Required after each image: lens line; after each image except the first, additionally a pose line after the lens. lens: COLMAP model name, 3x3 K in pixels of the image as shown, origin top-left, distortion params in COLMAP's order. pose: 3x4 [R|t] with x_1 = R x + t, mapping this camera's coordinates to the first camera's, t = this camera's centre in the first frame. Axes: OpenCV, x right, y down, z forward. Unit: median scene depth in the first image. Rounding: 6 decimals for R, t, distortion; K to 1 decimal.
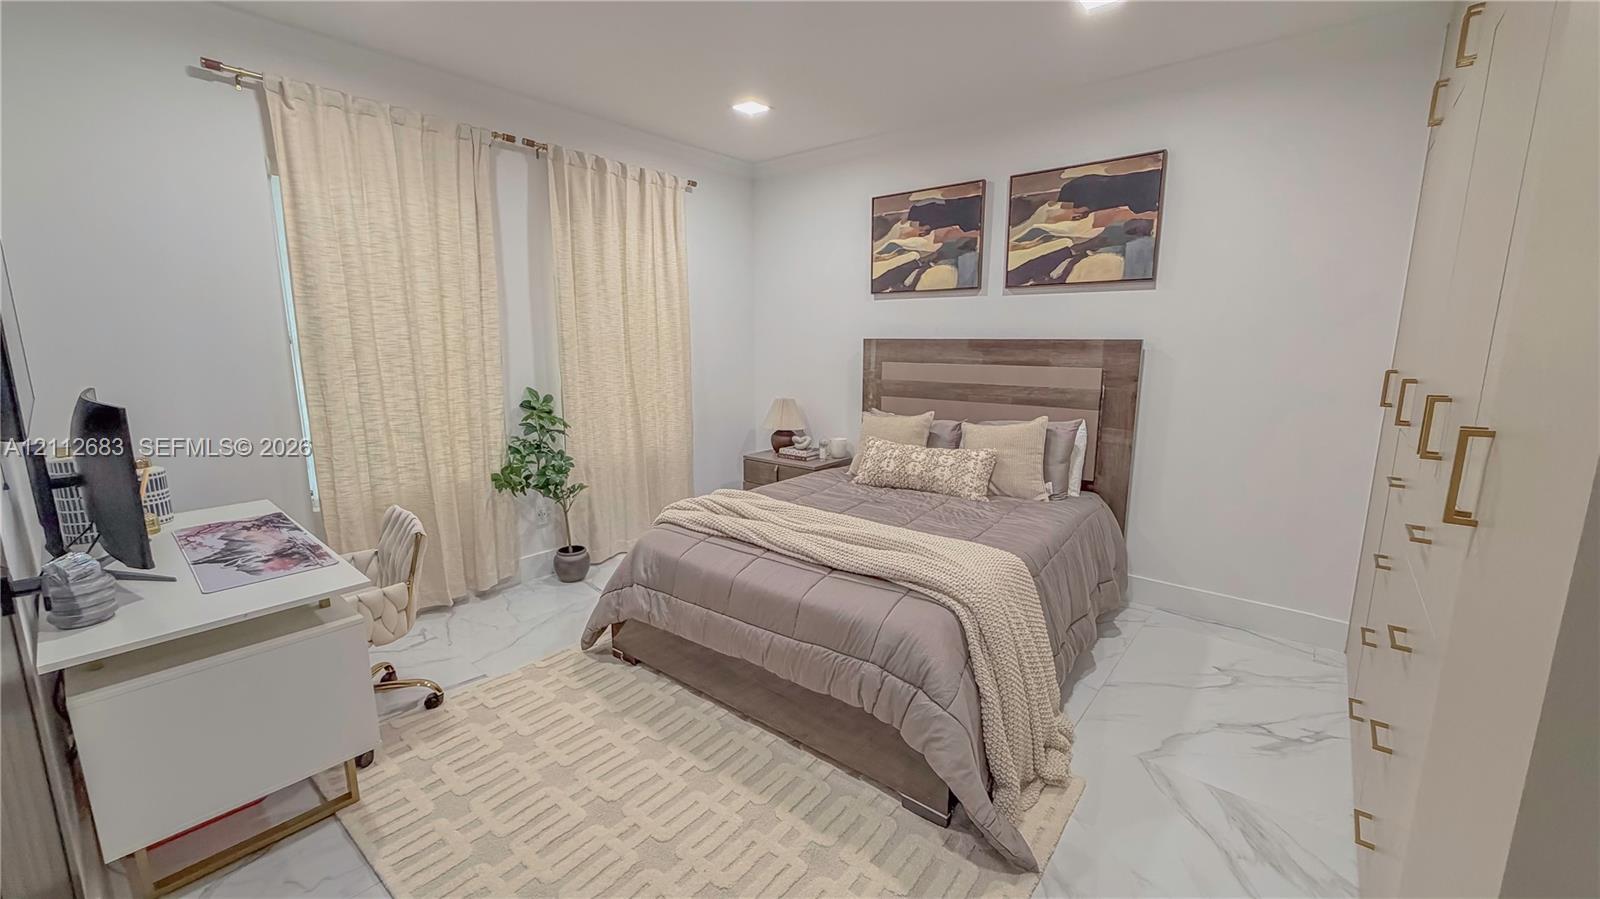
lens RADIAL K [[637.4, 0, 800.2], [0, 637.4, 450.1], [0, 0, 1]] dist [-0.001915, 0.000740]
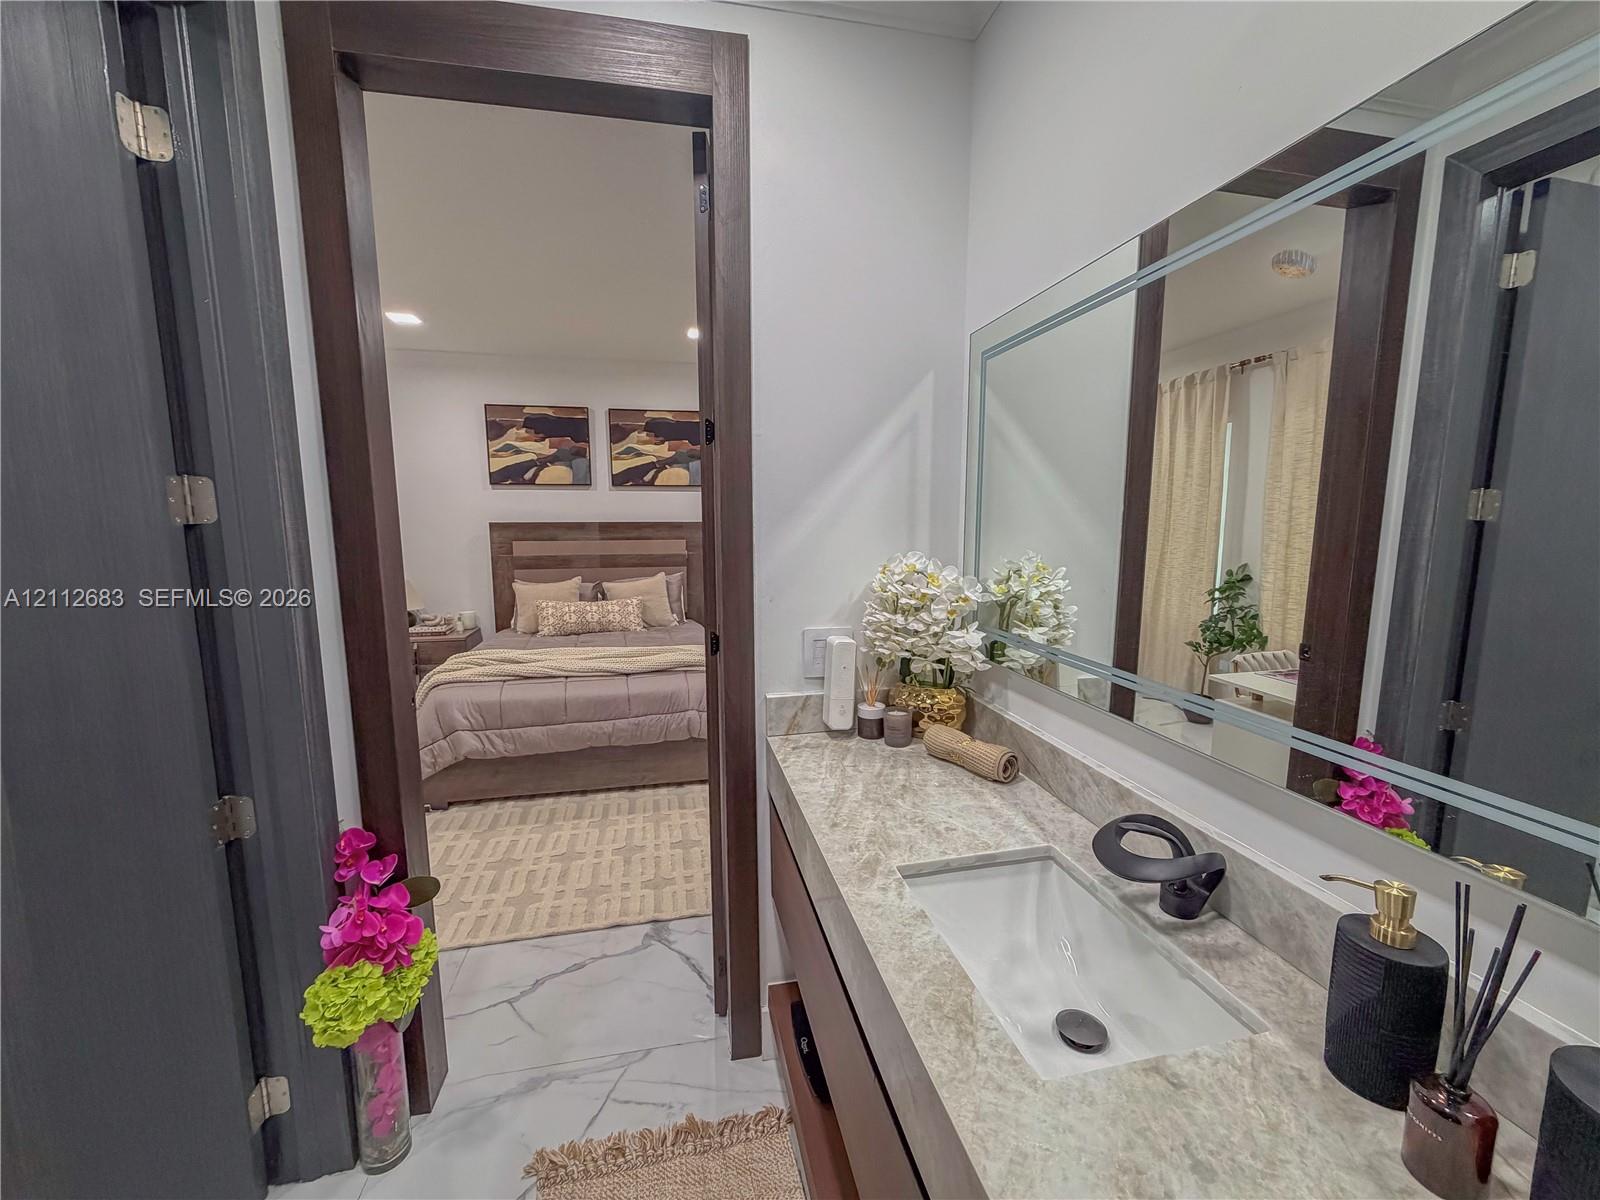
lens RADIAL K [[640.6, 0, 798.2], [0, 640.6, 600.3], [0, 0, 1]] dist [-0.000327, -0.001070]
pose [[0.618536, -0.104744, 0.778744, -0.589593], [0.140569, 0.989838, 0.021486, 0.024629], [-0.773081, 0.096177, 0.626974, -0.193794]]
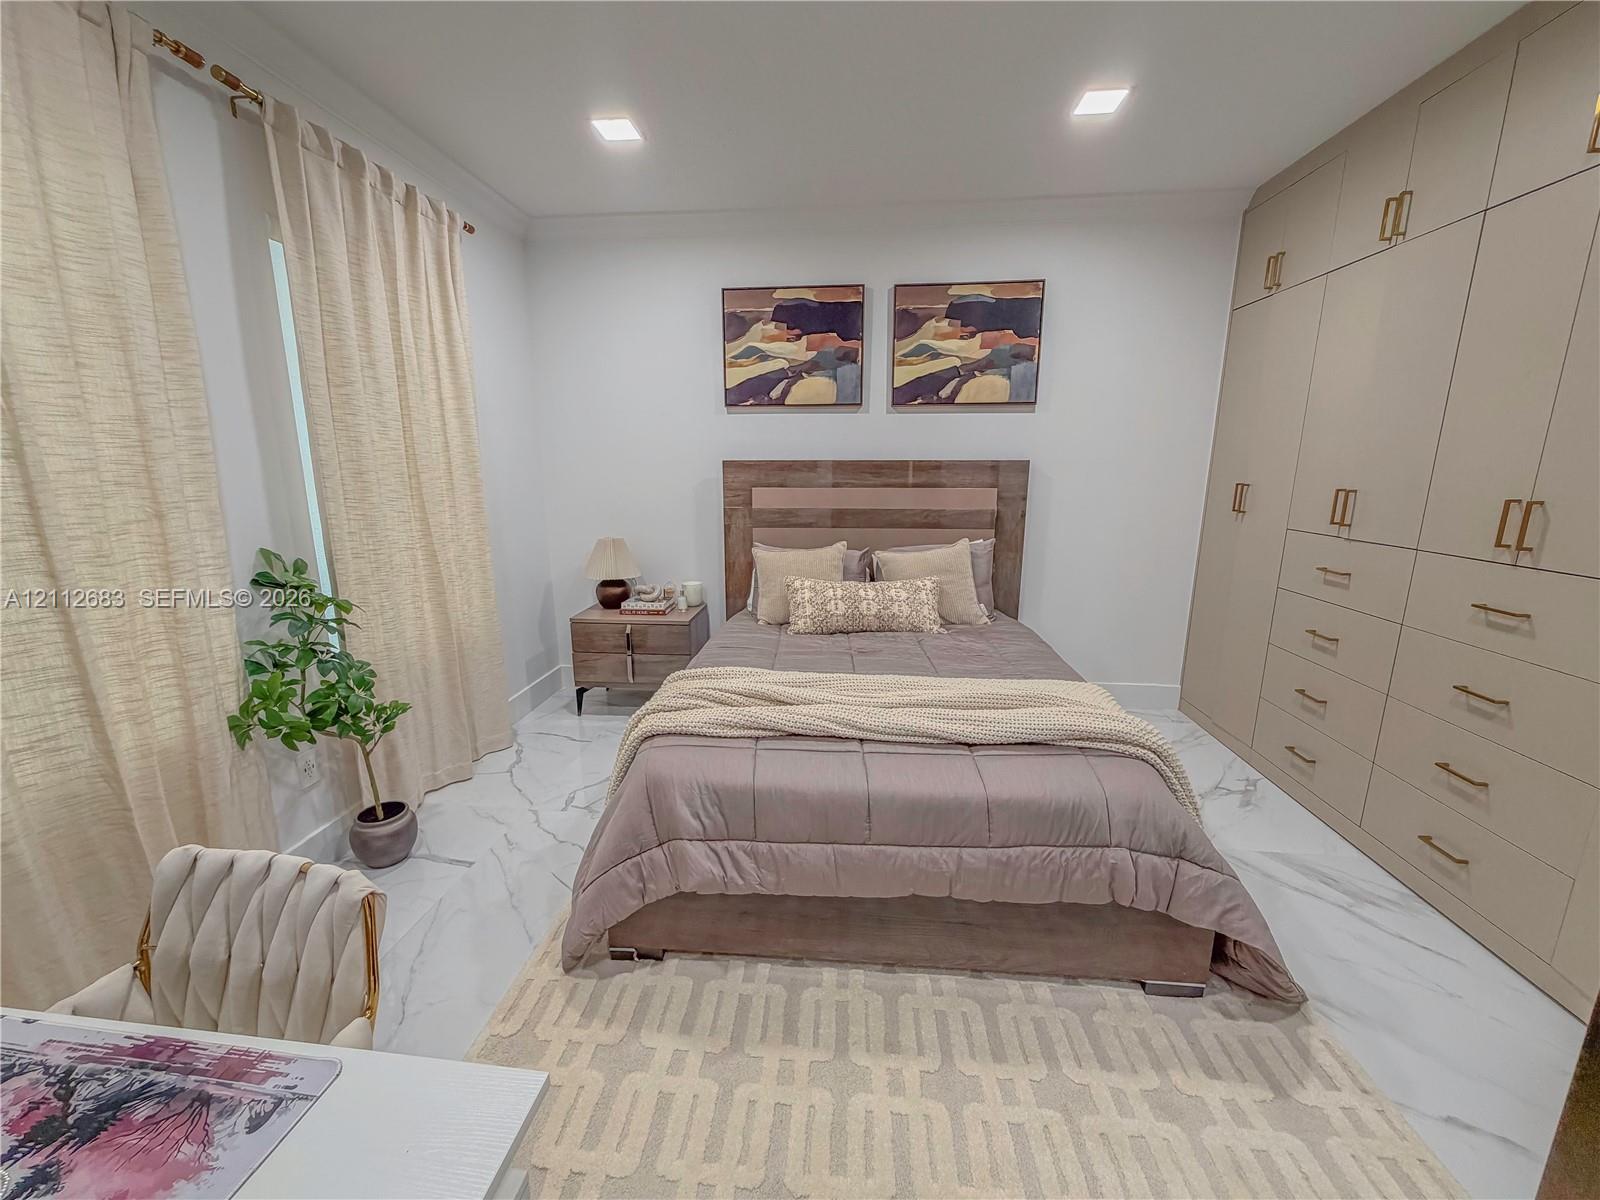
lens RADIAL K [[640.6, 0, 792.9], [0, 640.6, 601.0], [0, 0, 1]] dist [-0.000327, -0.001070]
pose [[0.828172, -0.119457, 0.547596, -0.377686], [0.099329, 0.992839, 0.066361, -0.047477], [-0.551602, -0.000566, 0.834107, 0.307822]]
